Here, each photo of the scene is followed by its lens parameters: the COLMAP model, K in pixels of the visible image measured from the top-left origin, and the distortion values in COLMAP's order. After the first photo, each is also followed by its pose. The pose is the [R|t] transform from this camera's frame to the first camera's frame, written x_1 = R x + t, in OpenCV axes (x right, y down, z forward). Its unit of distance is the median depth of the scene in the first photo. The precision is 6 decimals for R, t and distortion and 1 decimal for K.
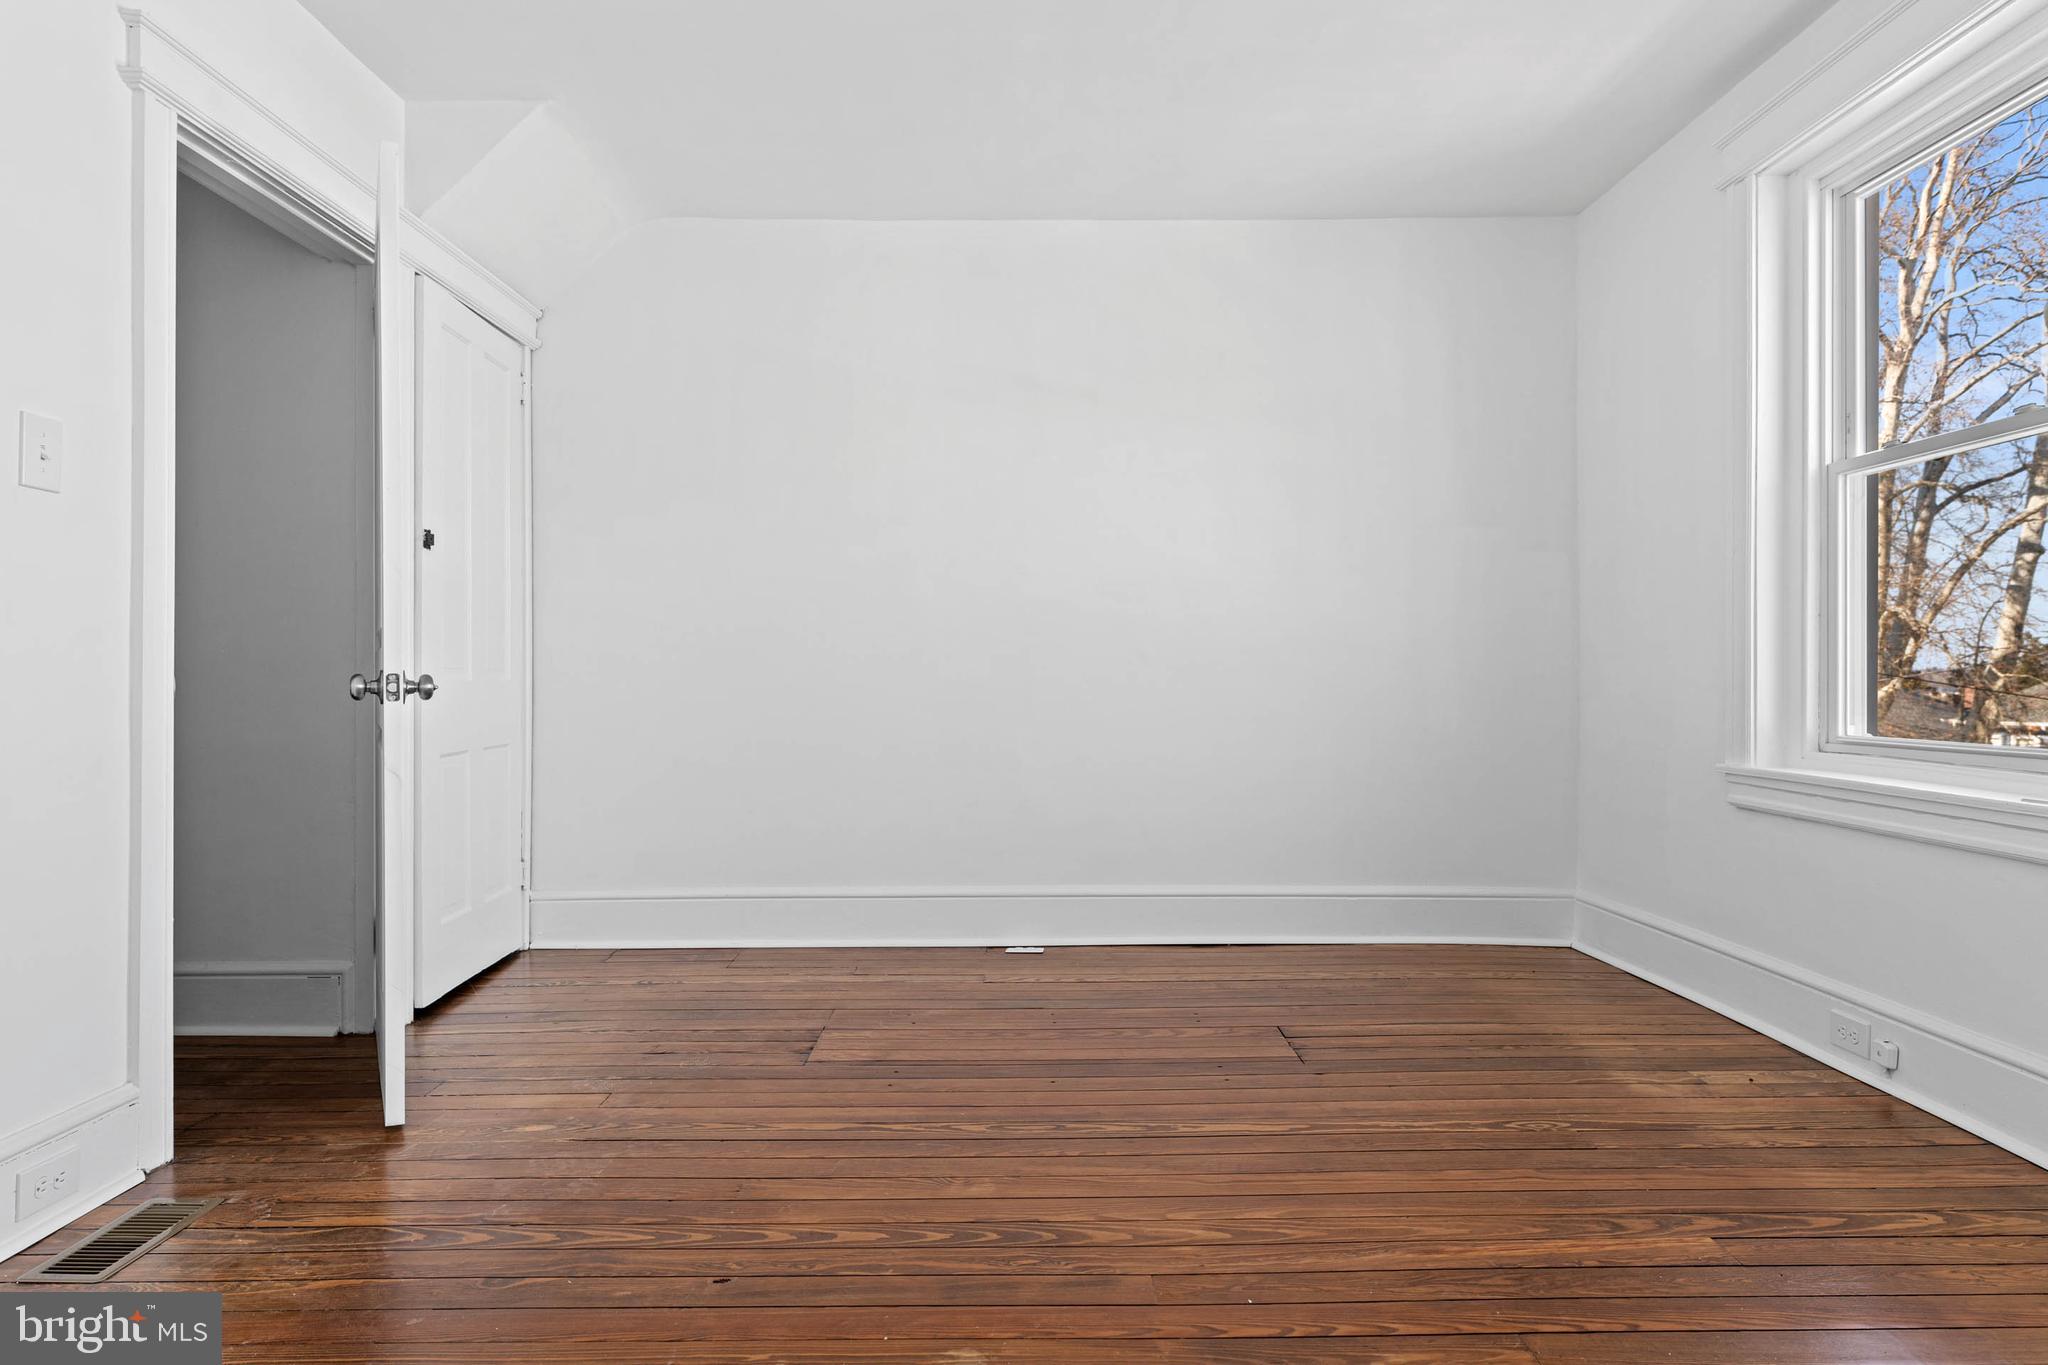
lens RADIAL K [[1197.5, 0, 1024.0], [0, 1197.5, 682.5], [0, 0, 1]] dist [0.021342, -0.002083]
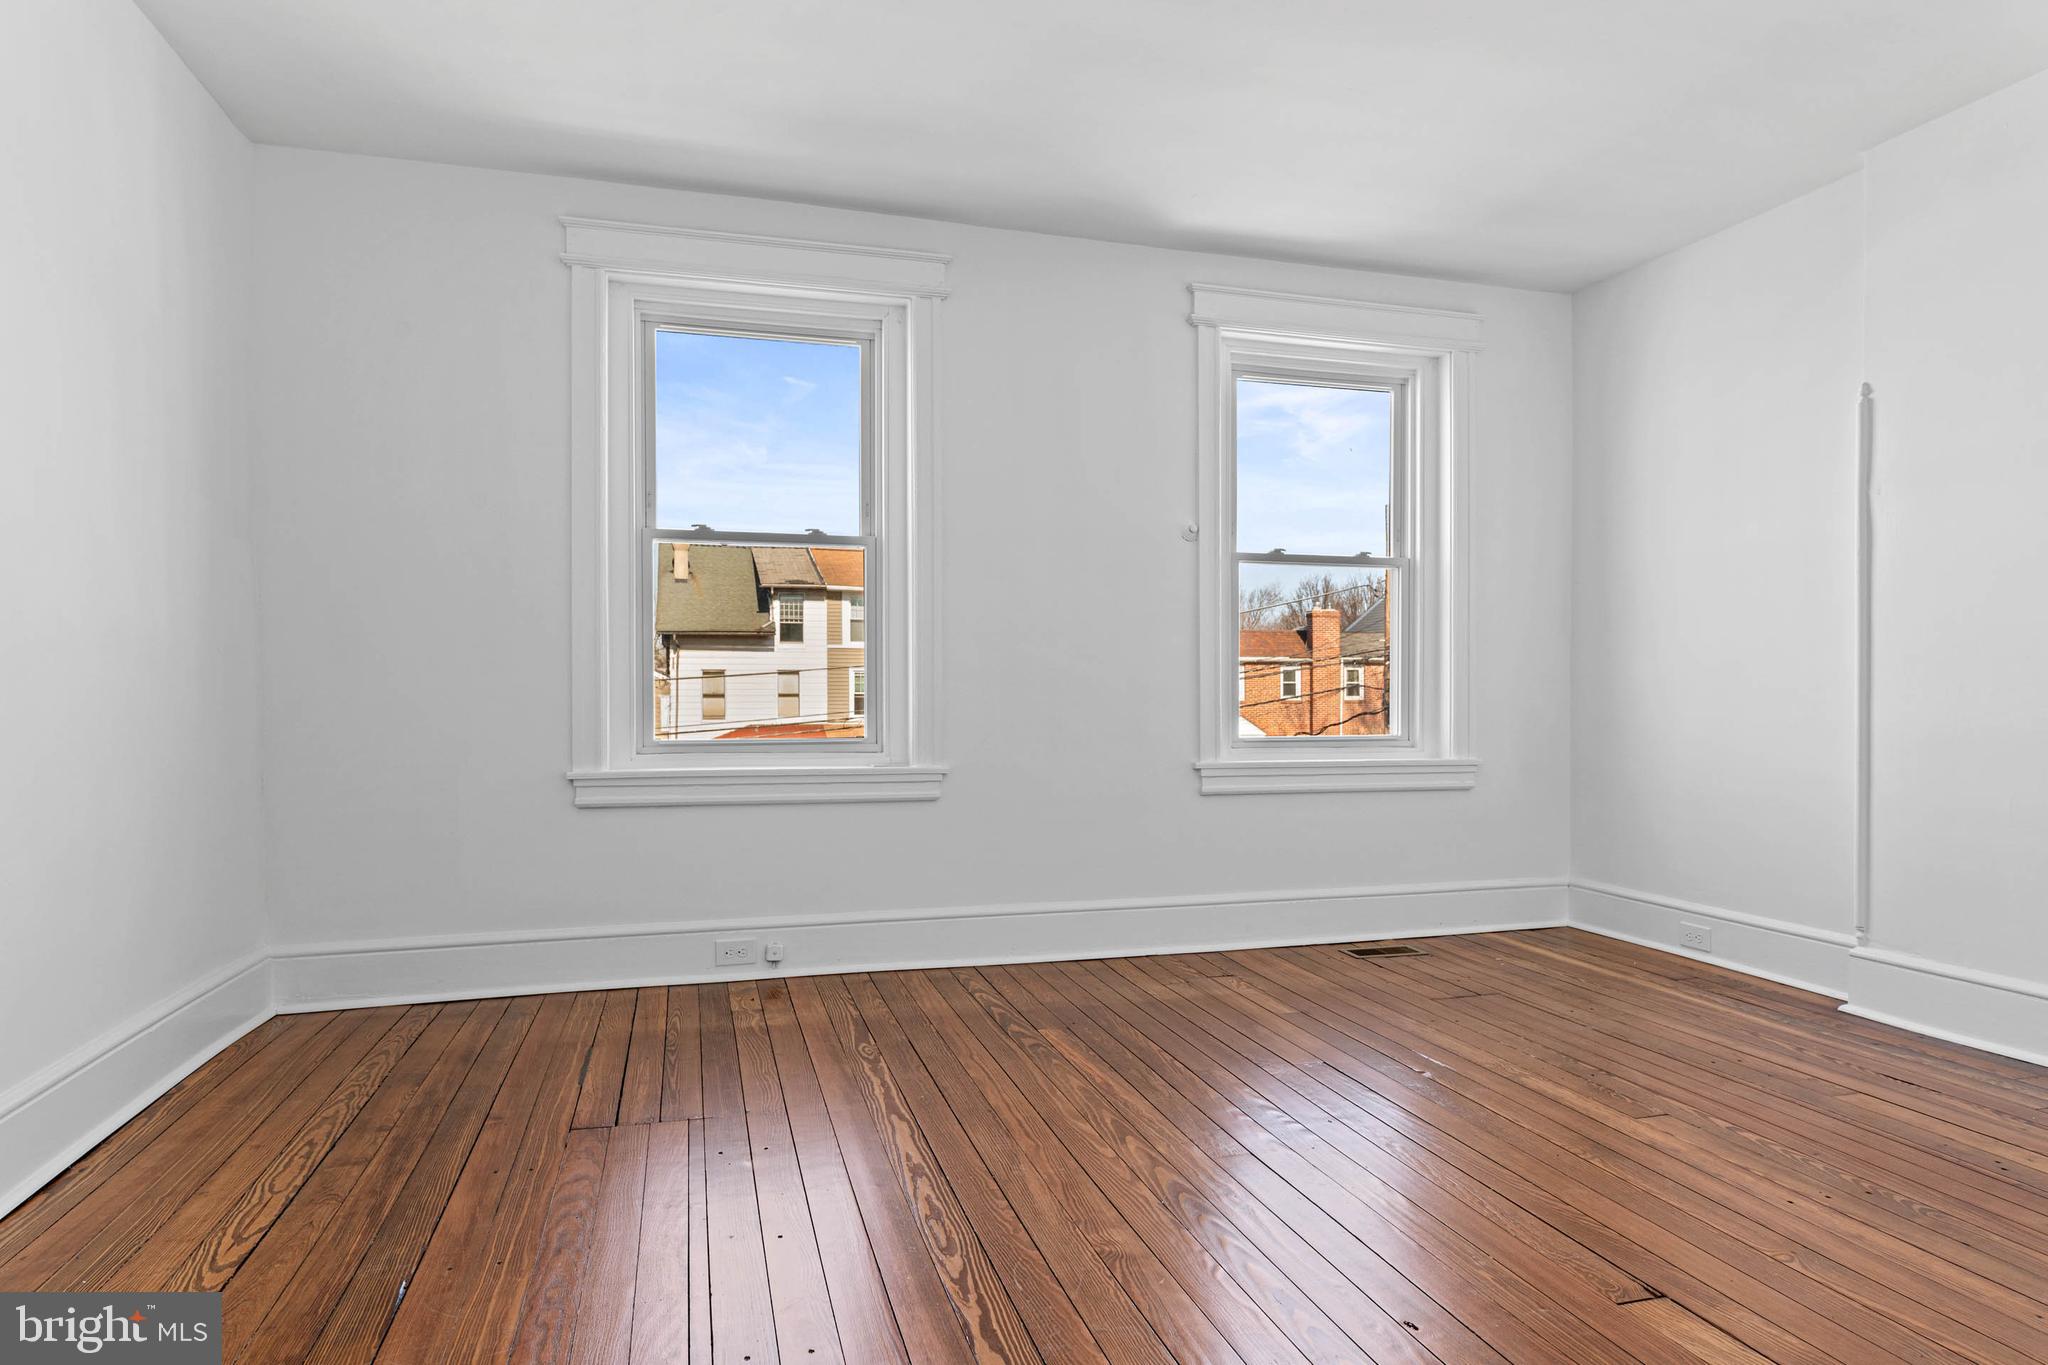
lens RADIAL K [[1197.5, 0, 1024.0], [0, 1197.5, 682.5], [0, 0, 1]] dist [0.021342, -0.002083]
pose [[-0.277567, 0.016234, 0.960569, -0.852296], [0.006928, 0.999865, -0.014897, 0.004211], [-0.960681, 0.002520, -0.277642, 1.228627]]
